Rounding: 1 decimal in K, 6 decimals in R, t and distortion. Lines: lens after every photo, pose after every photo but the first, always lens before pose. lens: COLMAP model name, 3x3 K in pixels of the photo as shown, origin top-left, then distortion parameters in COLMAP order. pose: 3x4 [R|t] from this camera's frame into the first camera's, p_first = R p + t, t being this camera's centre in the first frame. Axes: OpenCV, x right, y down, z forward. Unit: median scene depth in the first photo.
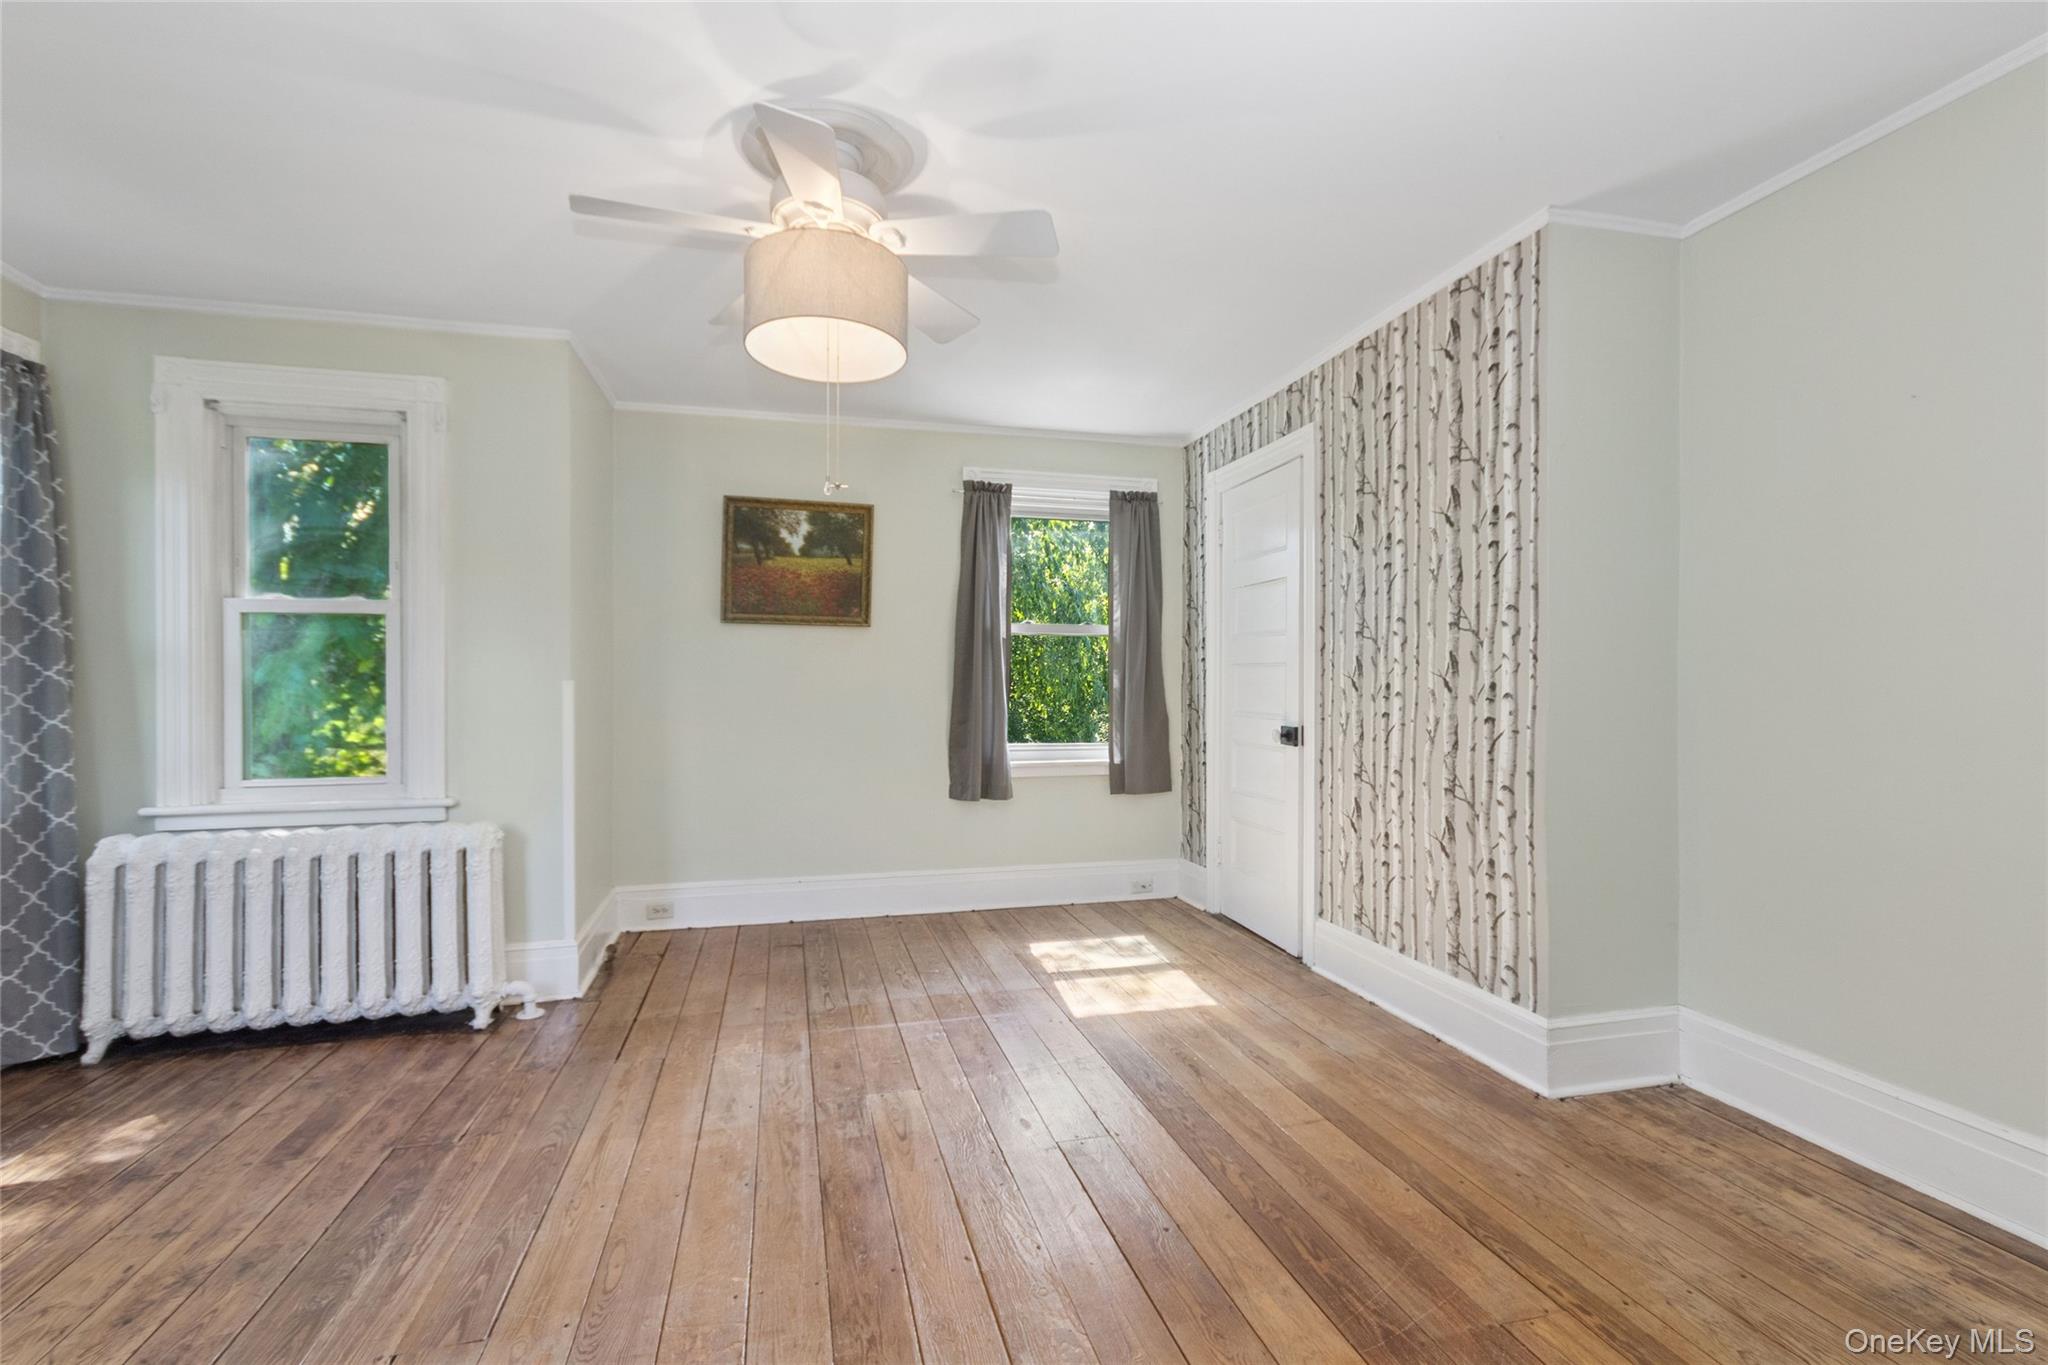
lens RADIAL K [[953.5, 0, 1028.8], [0, 953.5, 685.9], [0, 0, 1]] dist [0.001454, 0.000910]
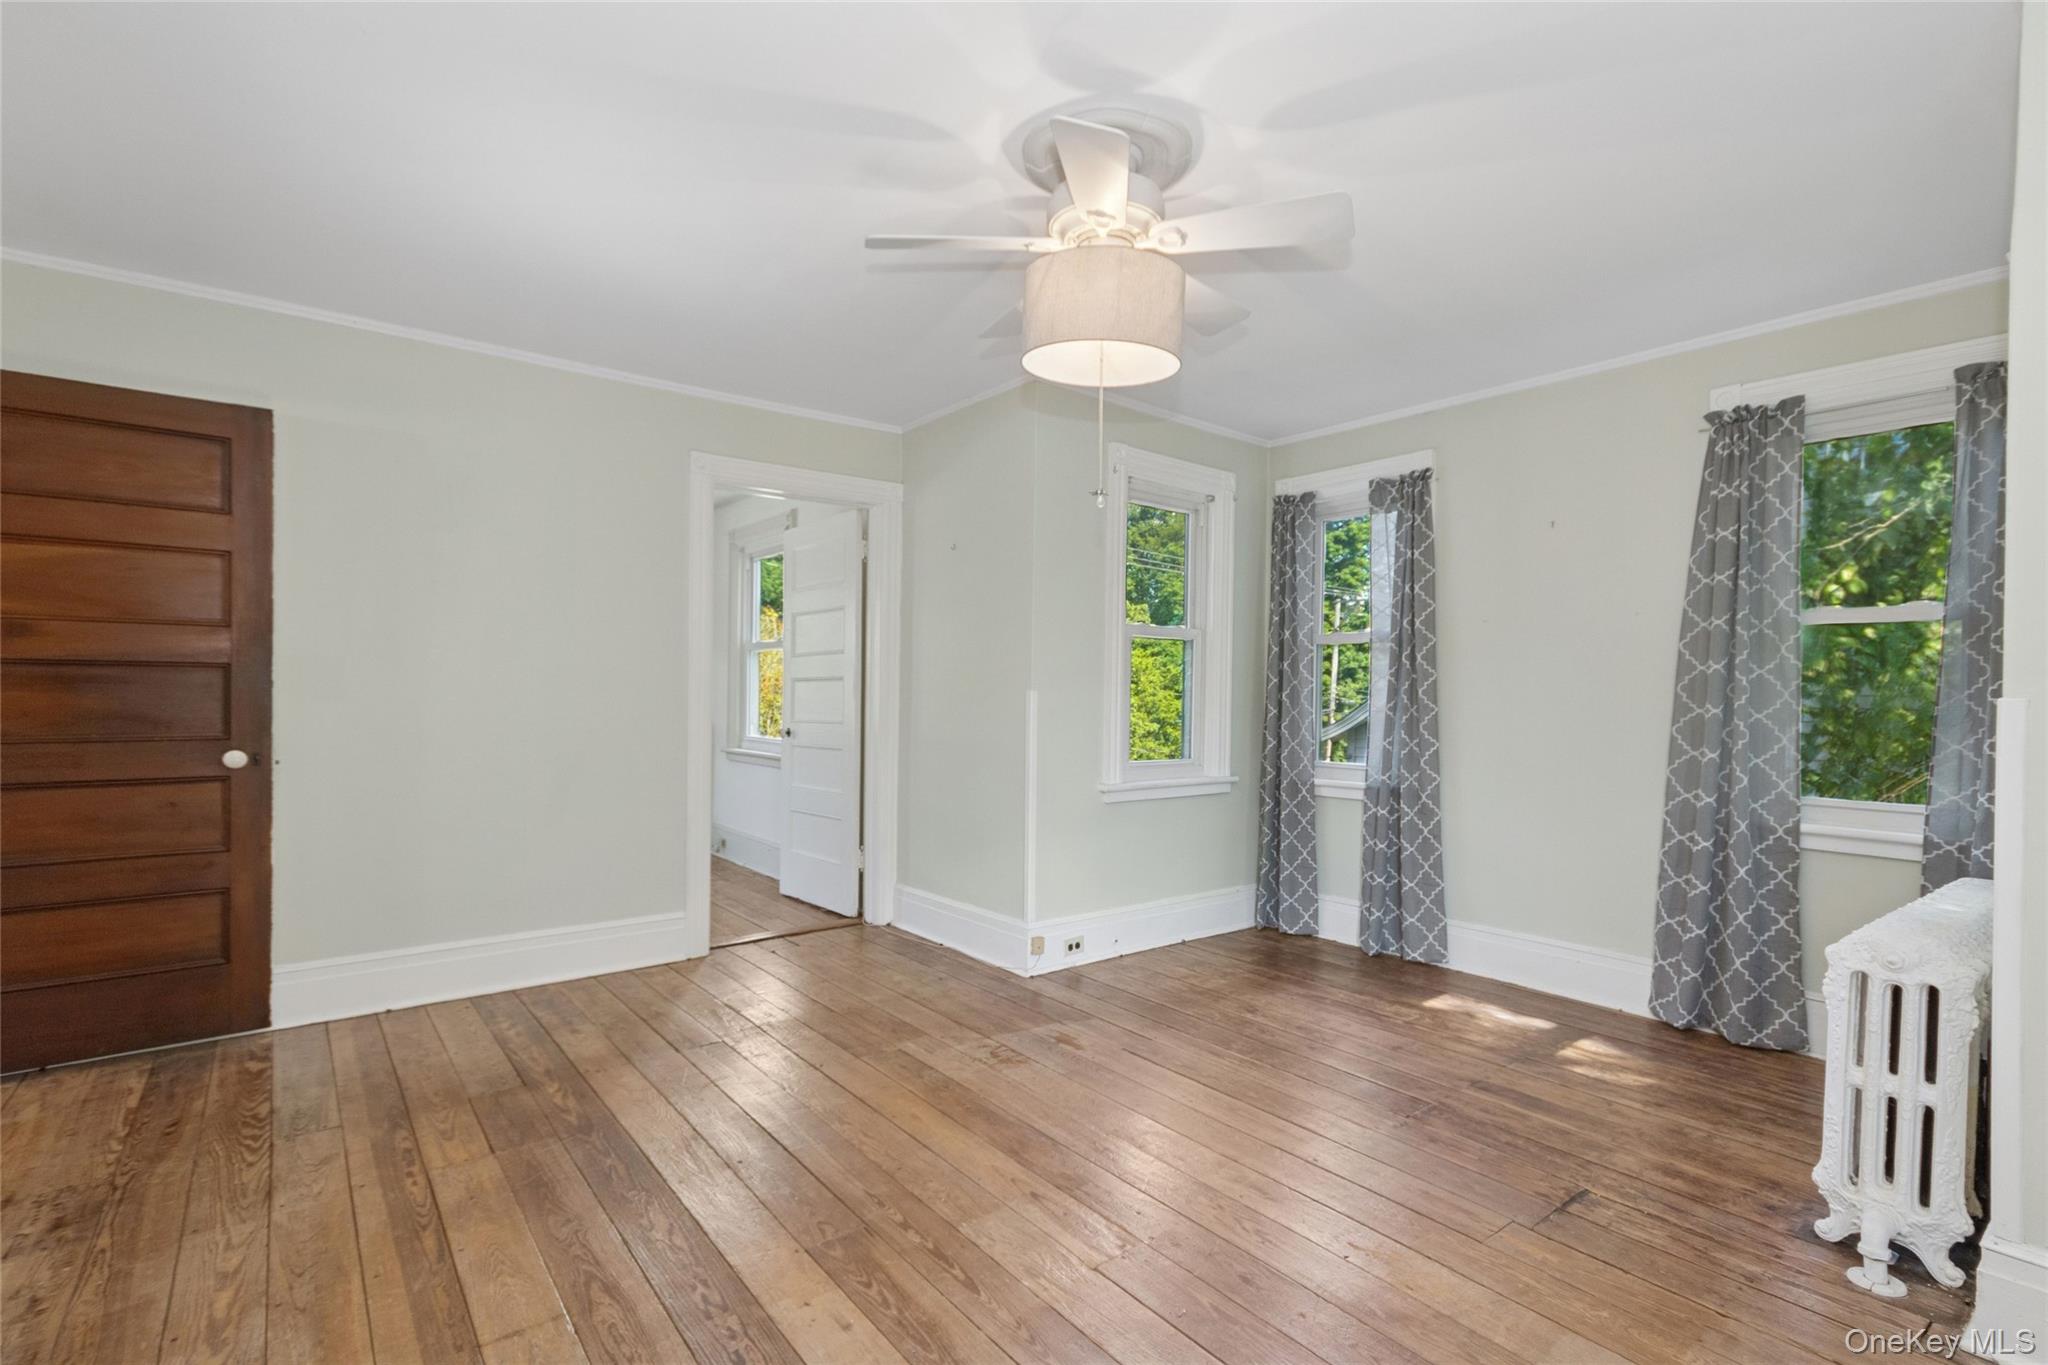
lens RADIAL K [[953.5, 0, 1041.0], [0, 953.5, 686.5], [0, 0, 1]] dist [0.001454, 0.000910]
pose [[-0.917737, -0.012379, -0.396995, 0.163124], [-0.008447, 0.999896, -0.011651, -0.001720], [0.397098, -0.007339, -0.917747, 1.301825]]
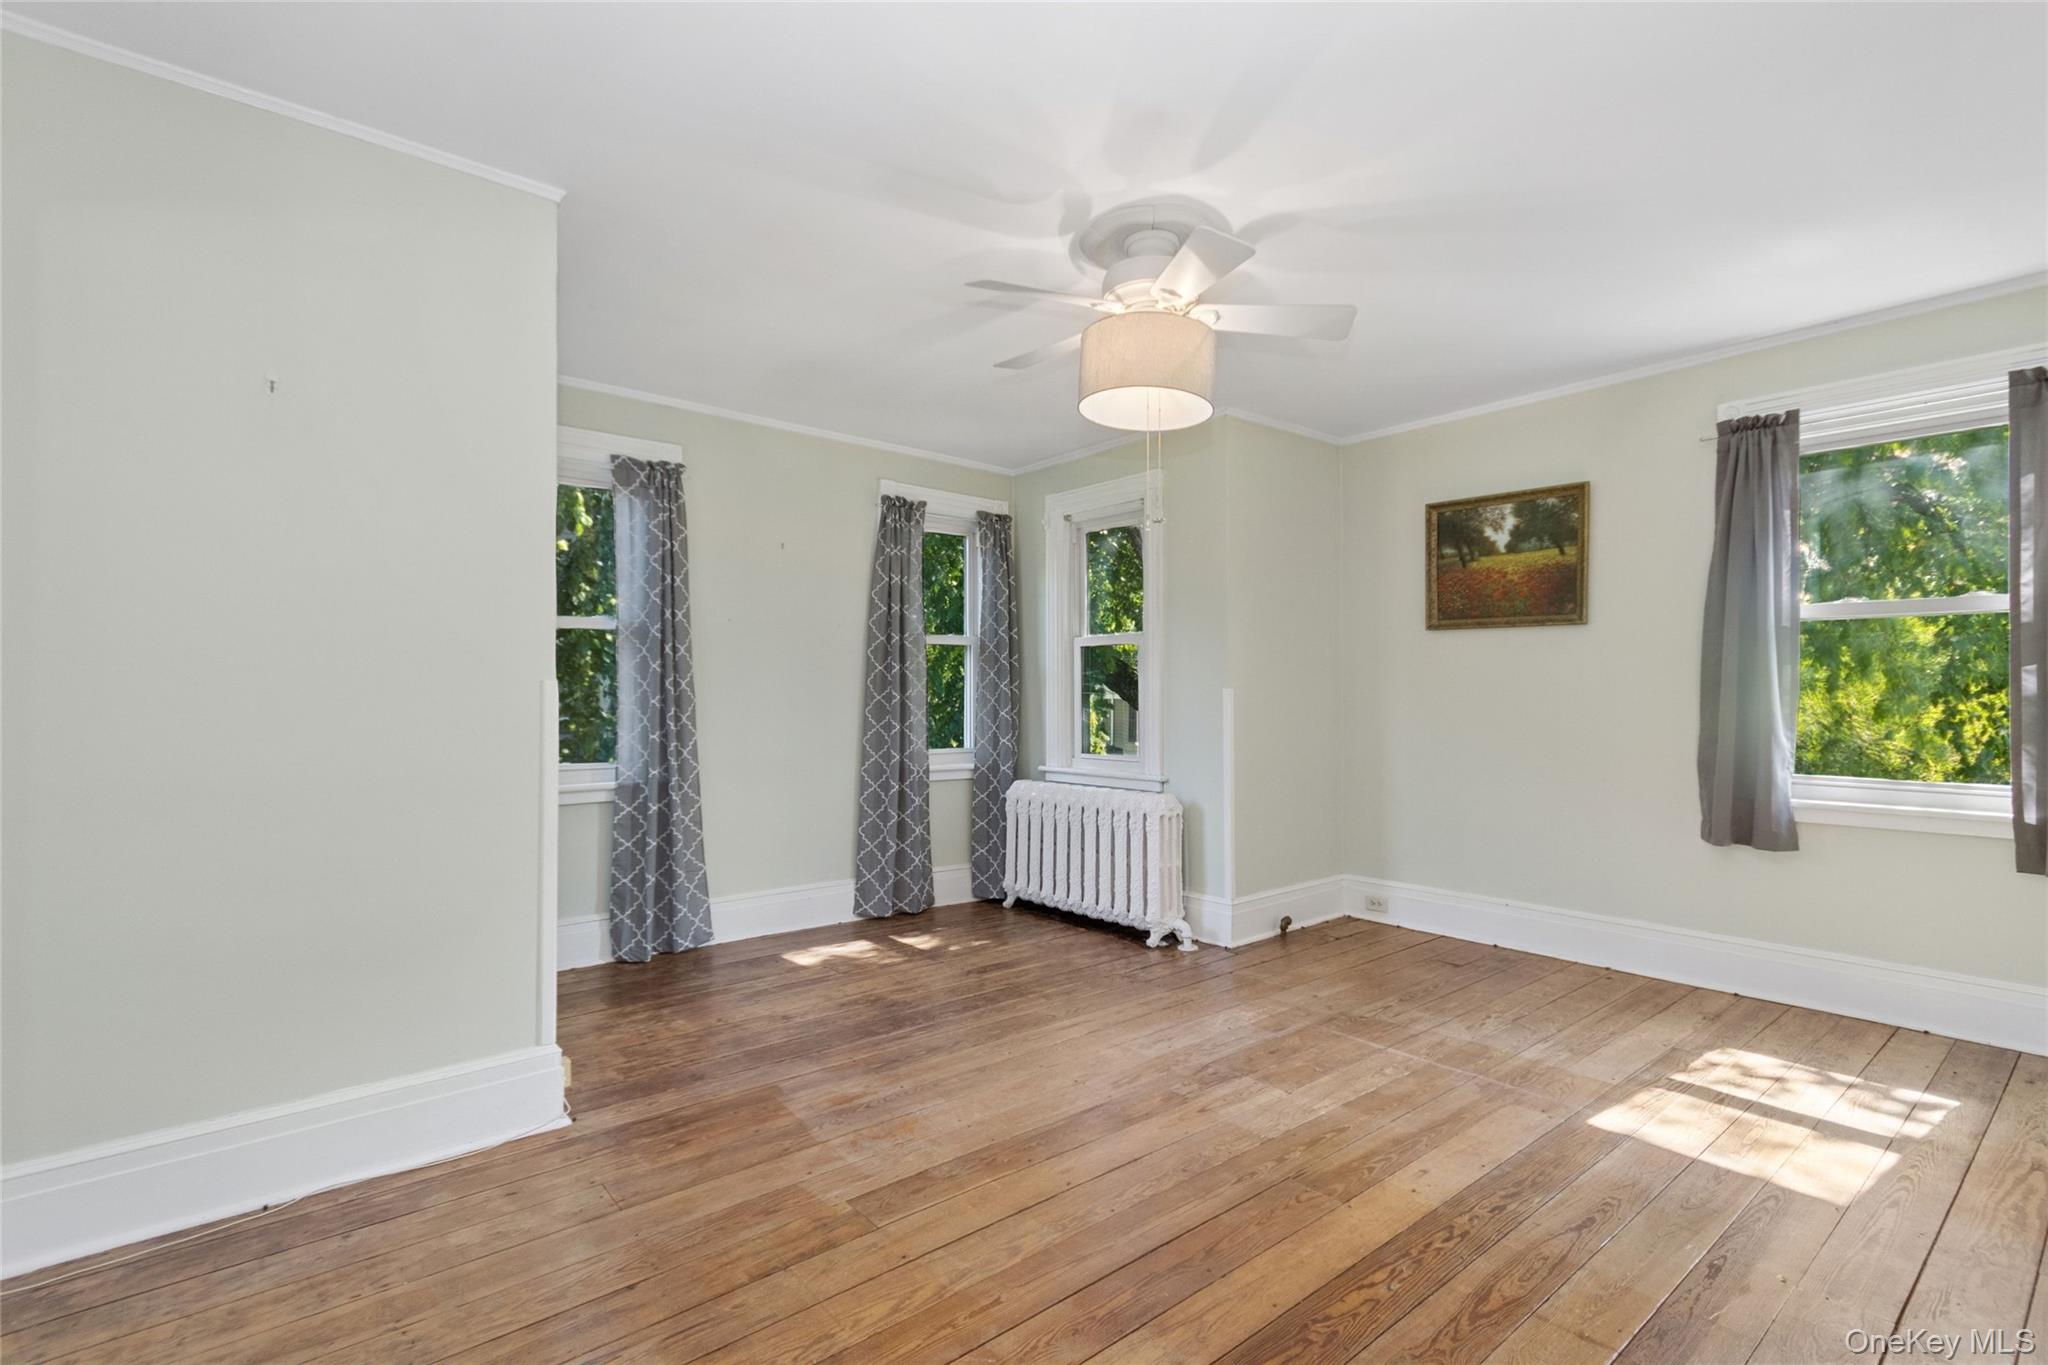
lens RADIAL K [[953.5, 0, 1030.2], [0, 953.5, 685.8], [0, 0, 1]] dist [0.001454, 0.000910]
pose [[0.419396, -0.005995, -0.907784, 0.546831], [0.001109, 0.999981, -0.006092, -0.002911], [0.907803, 0.001549, 0.419395, 0.257760]]
